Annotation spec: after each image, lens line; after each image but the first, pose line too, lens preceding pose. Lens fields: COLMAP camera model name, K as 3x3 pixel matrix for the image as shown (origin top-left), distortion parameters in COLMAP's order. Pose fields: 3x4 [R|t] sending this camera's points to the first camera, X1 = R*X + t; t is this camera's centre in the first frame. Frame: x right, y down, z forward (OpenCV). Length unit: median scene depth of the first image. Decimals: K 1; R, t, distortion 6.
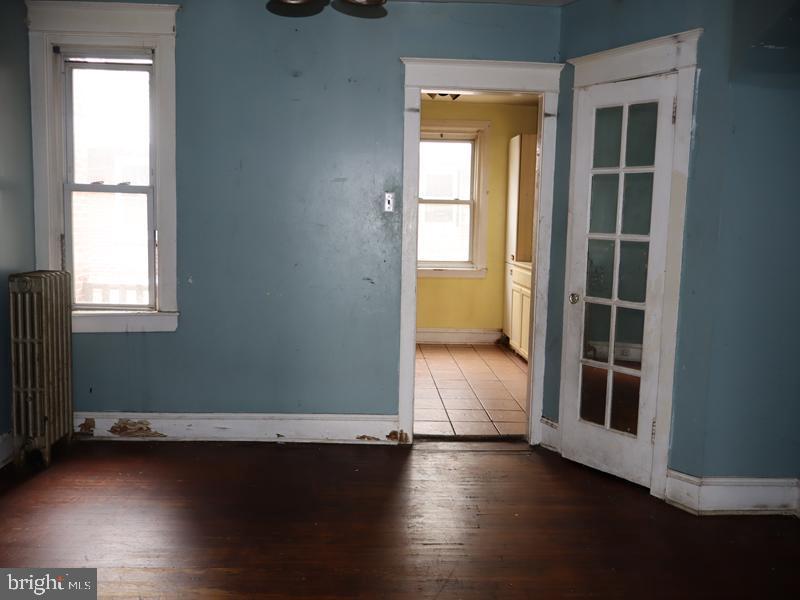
lens RADIAL K [[674.4, 0, 397.3], [0, 674.4, 301.3], [0, 0, 1]] dist [0.004715, 0.005889]
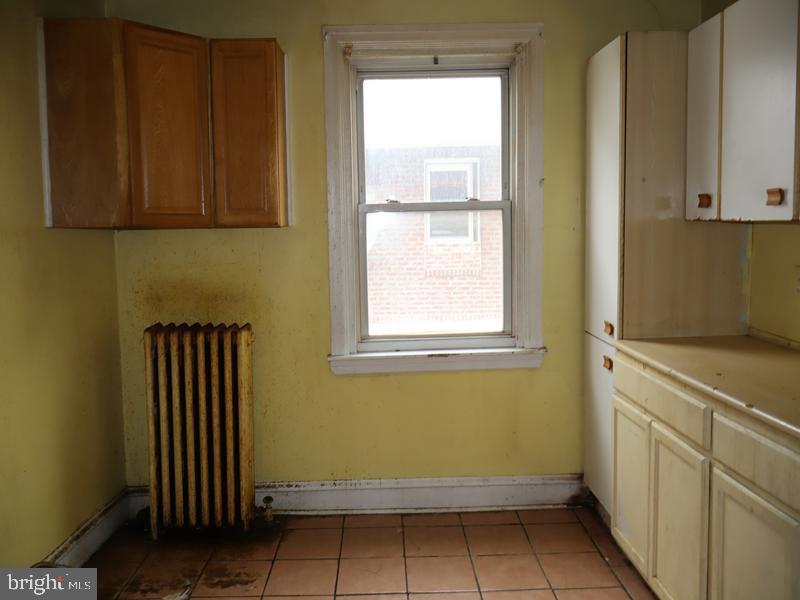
lens RADIAL K [[674.4, 0, 398.6], [0, 674.4, 300.1], [0, 0, 1]] dist [0.004715, 0.005889]
pose [[0.999060, -0.033892, -0.027040, 0.046759], [0.033384, 0.999261, -0.019033, -0.074951], [0.027665, 0.018112, 0.999453, 0.535601]]
